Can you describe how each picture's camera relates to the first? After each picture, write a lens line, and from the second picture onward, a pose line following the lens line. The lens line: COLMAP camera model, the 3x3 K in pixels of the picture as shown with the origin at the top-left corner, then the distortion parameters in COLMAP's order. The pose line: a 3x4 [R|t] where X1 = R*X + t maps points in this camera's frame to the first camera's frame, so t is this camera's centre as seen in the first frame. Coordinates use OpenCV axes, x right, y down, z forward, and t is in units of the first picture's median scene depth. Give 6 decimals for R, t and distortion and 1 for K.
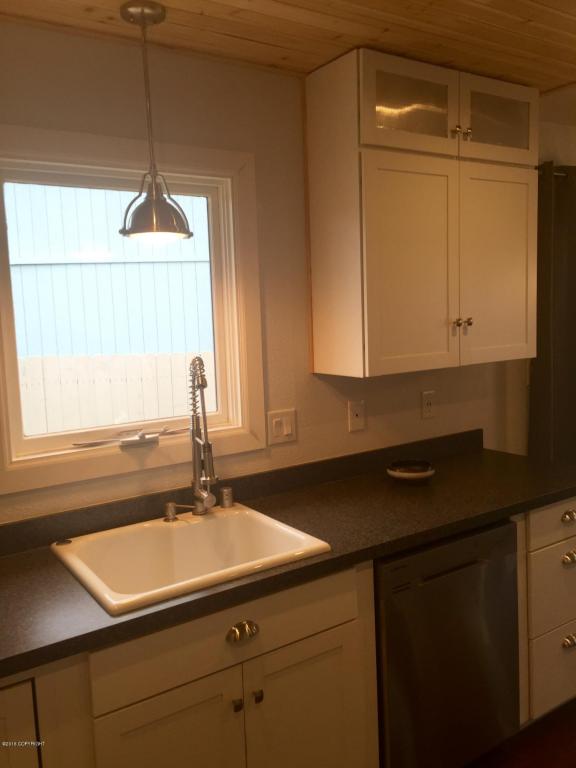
lens RADIAL K [[666.4, 0, 288.0], [0, 666.4, 384.0], [0, 0, 1]] dist [0.038909, -0.005809]
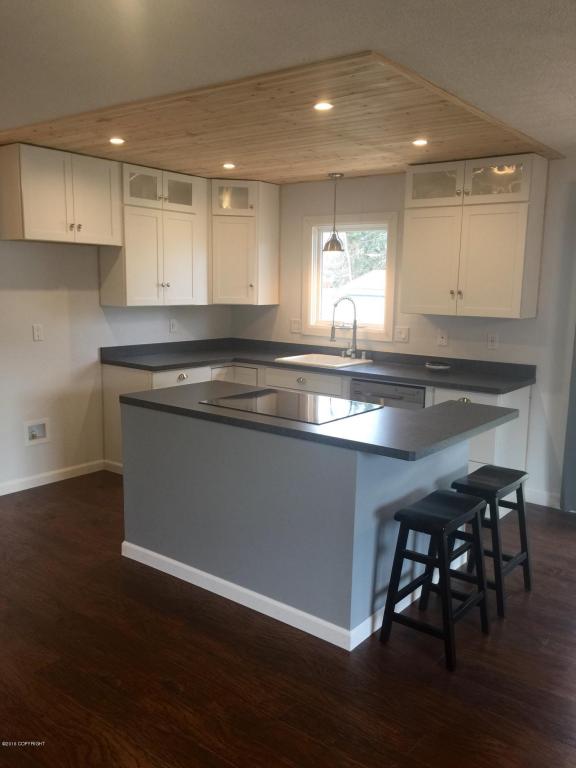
lens RADIAL K [[666.4, 0, 288.0], [0, 666.4, 384.0], [0, 0, 1]] dist [0.038909, -0.005809]
pose [[0.306925, 0.199006, -0.930695, 1.937680], [-0.134522, 0.977148, 0.164576, -0.085731], [0.942179, 0.074686, 0.326682, -0.052810]]
